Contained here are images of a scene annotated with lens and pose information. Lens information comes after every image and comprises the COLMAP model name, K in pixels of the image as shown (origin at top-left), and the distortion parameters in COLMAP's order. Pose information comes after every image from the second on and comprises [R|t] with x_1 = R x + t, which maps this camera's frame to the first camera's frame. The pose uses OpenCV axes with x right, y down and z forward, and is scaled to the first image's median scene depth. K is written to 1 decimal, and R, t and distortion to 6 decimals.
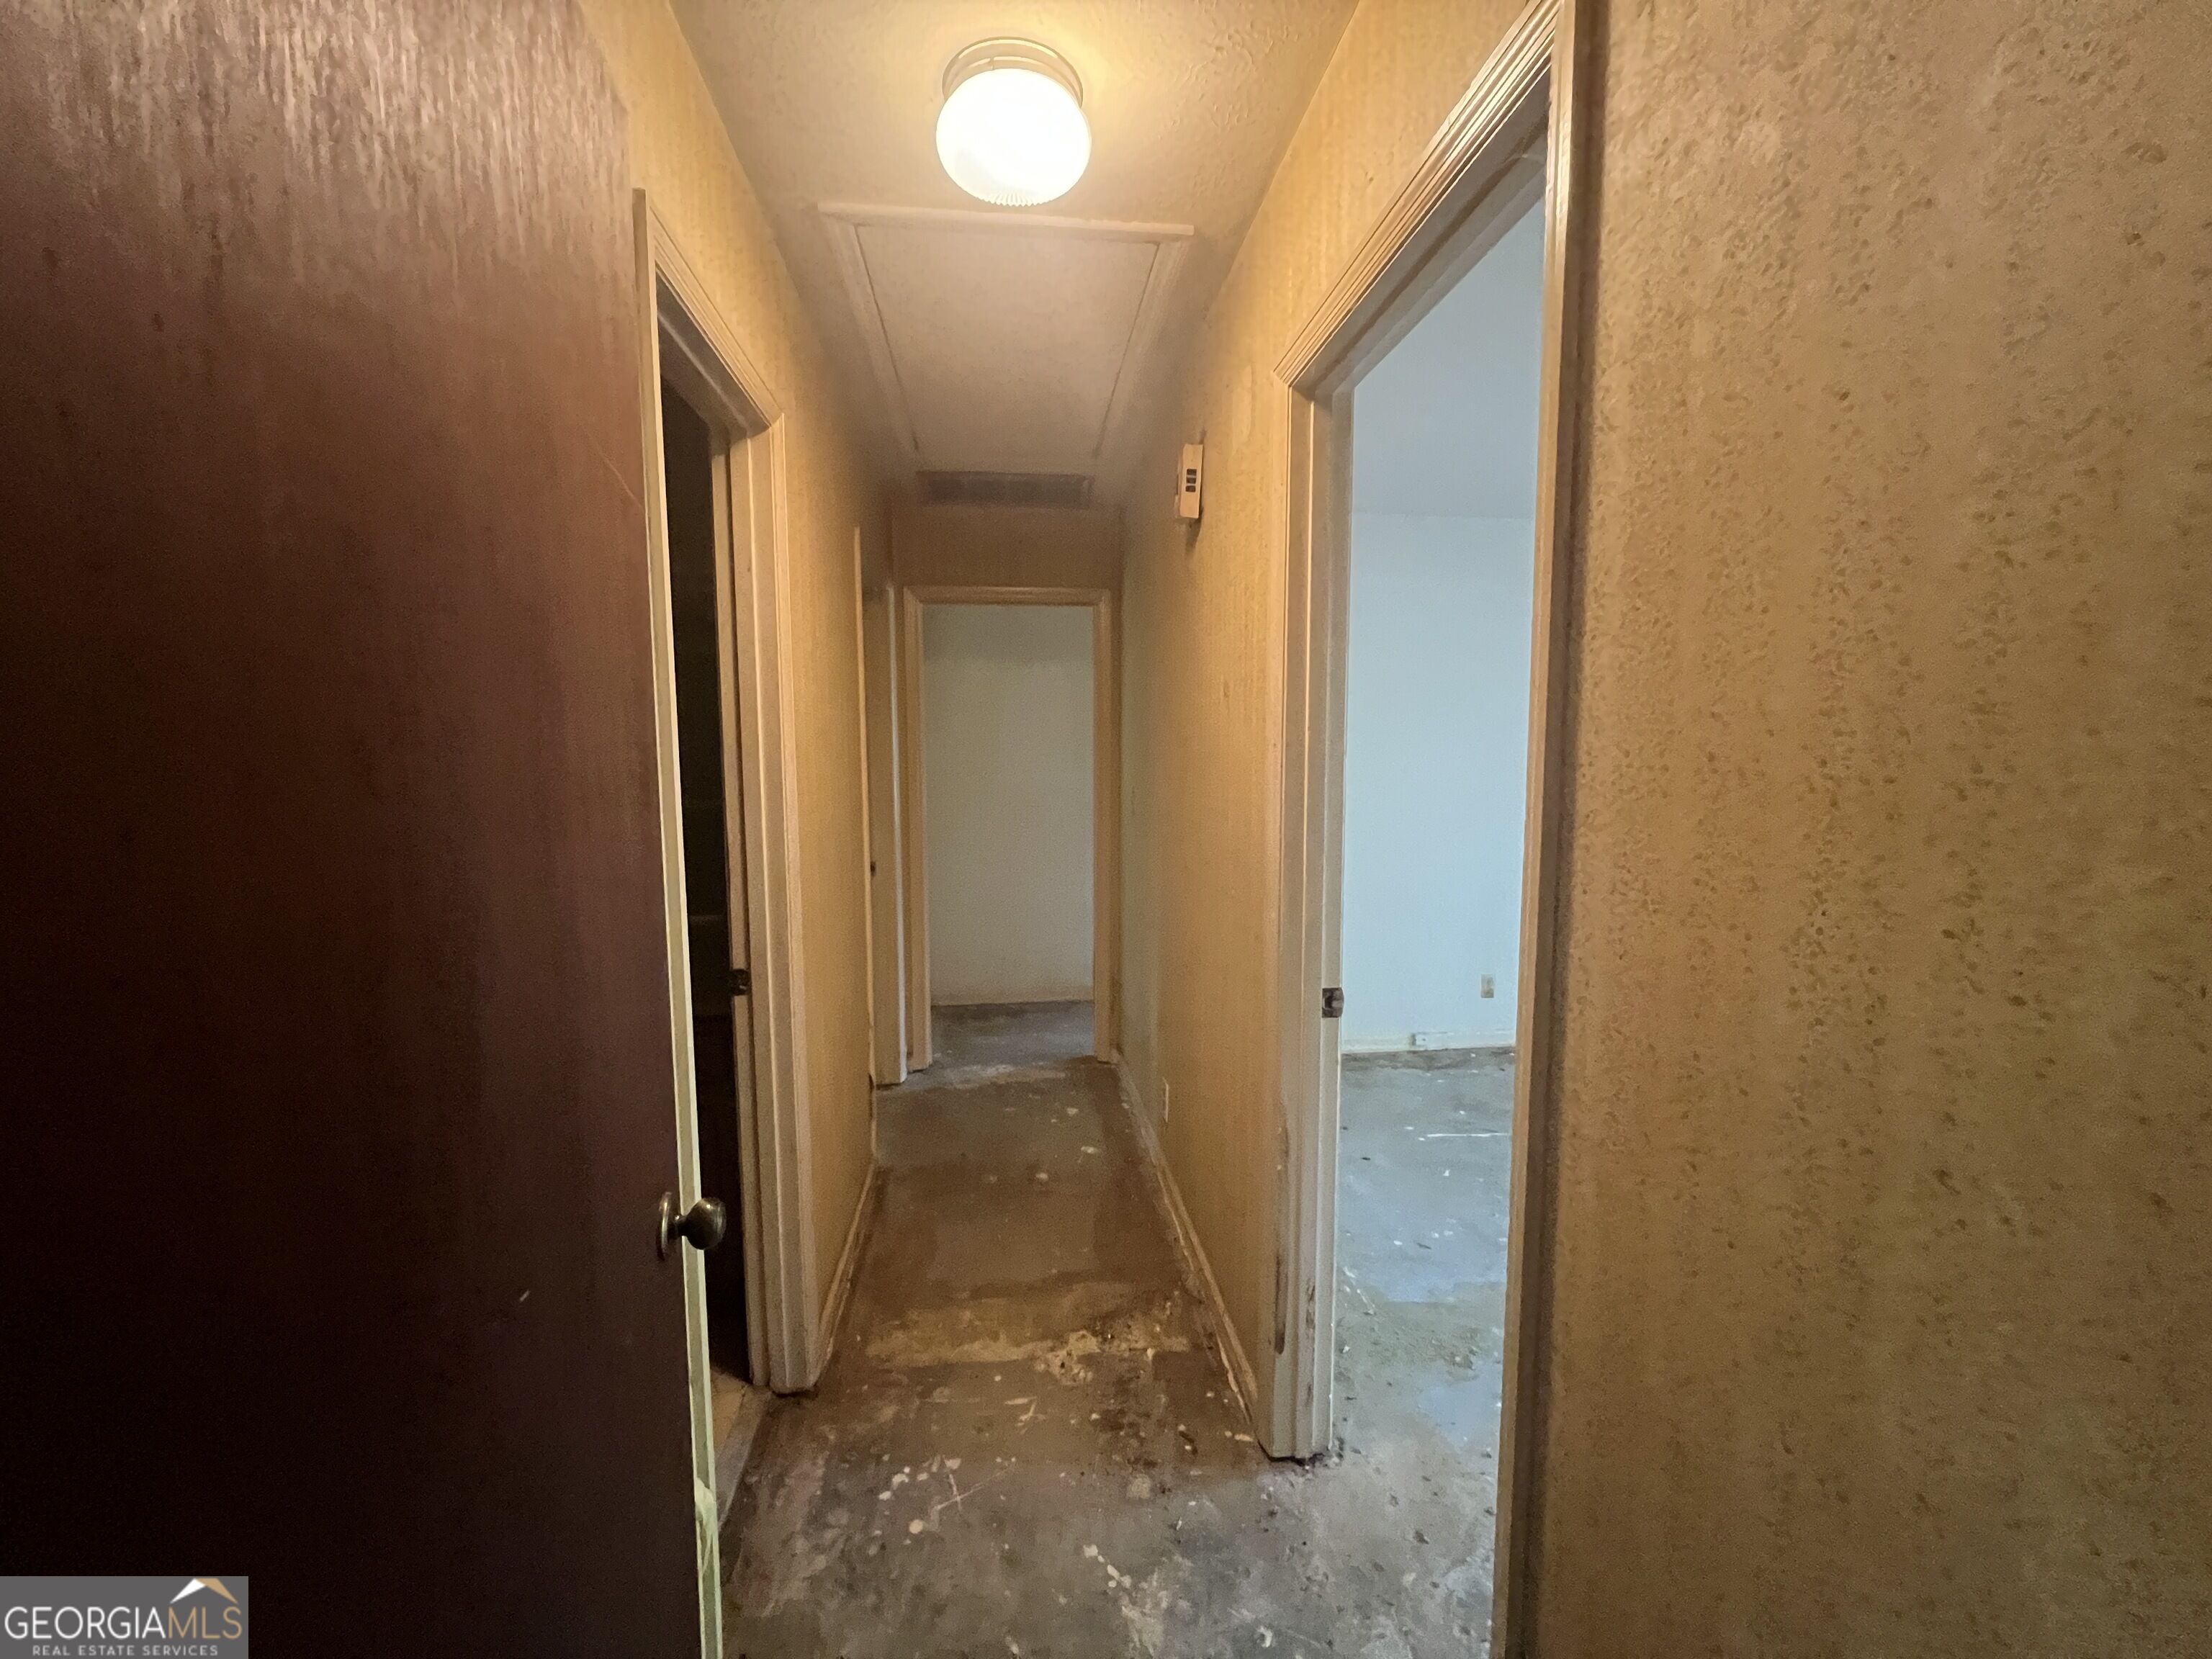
lens RADIAL K [[882.9, 0, 1101.8], [0, 882.9, 825.4], [0, 0, 1]] dist [-0.003668, 0.001285]
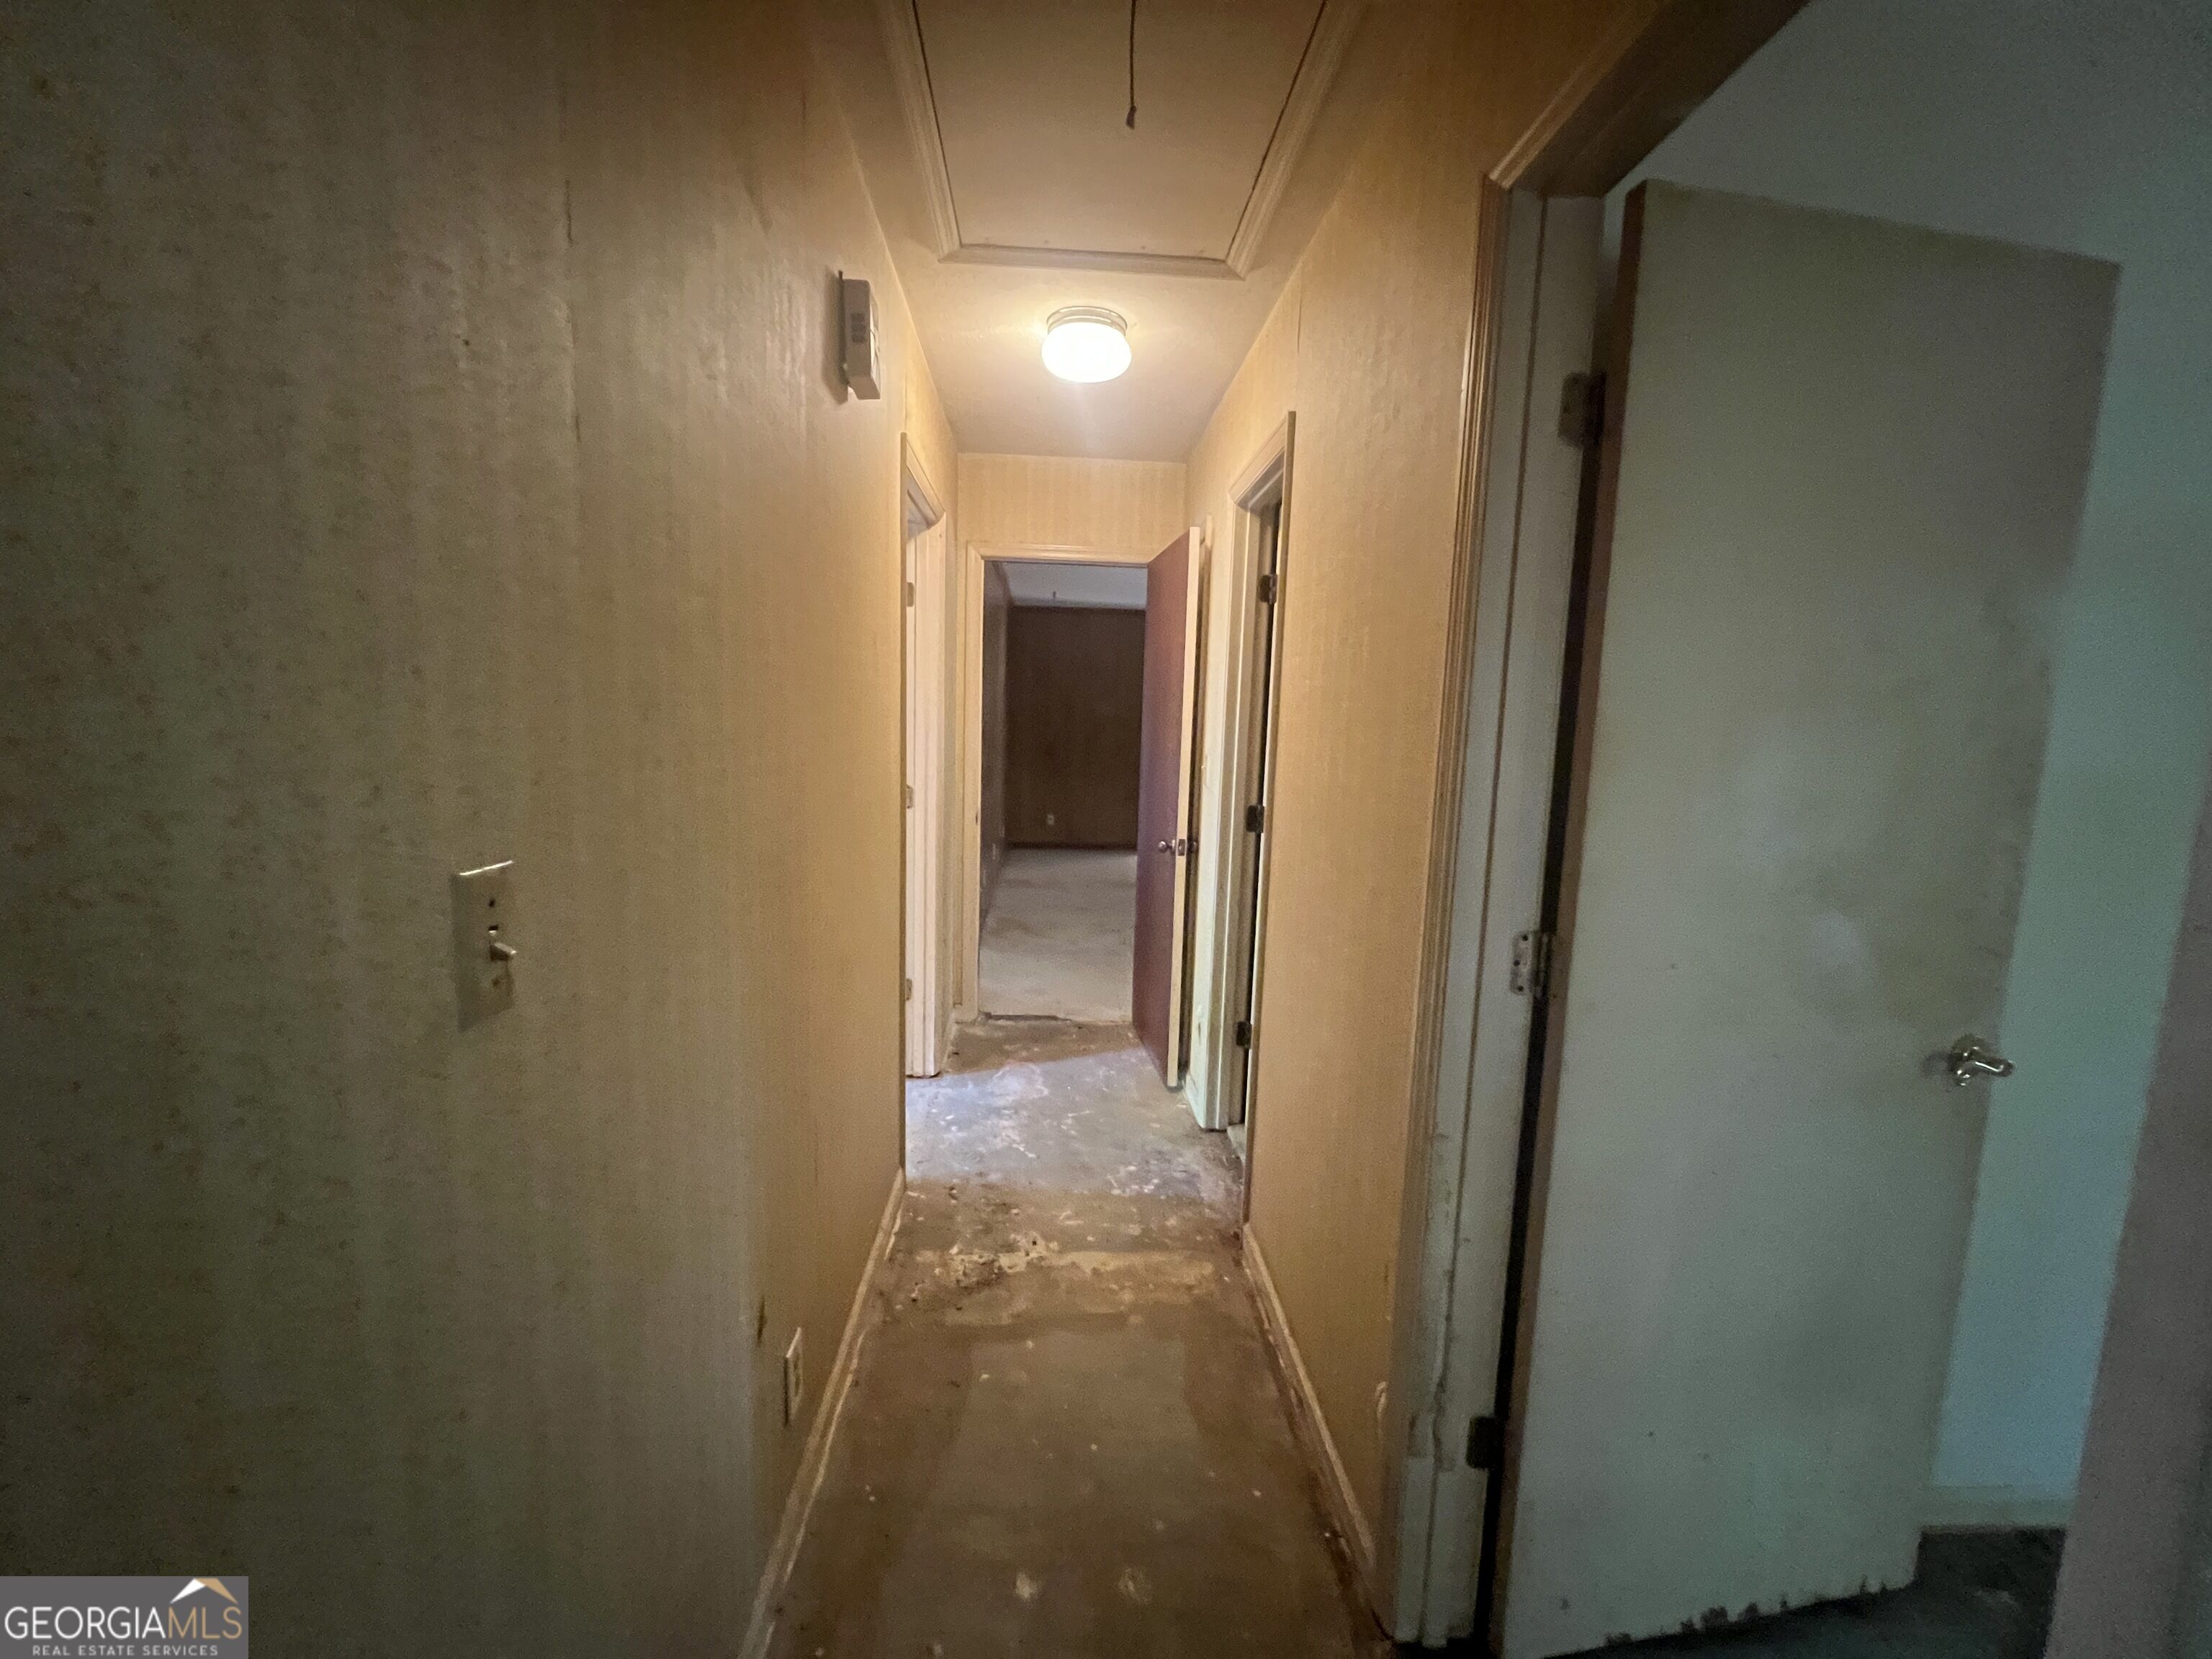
lens RADIAL K [[882.9, 0, 1099.3], [0, 882.9, 827.2], [0, 0, 1]] dist [-0.003668, 0.001285]
pose [[-0.997842, -0.032620, 0.056993, -0.172718], [-0.019953, 0.977472, 0.210121, -0.158917], [-0.062563, 0.208530, -0.976013, 1.962489]]
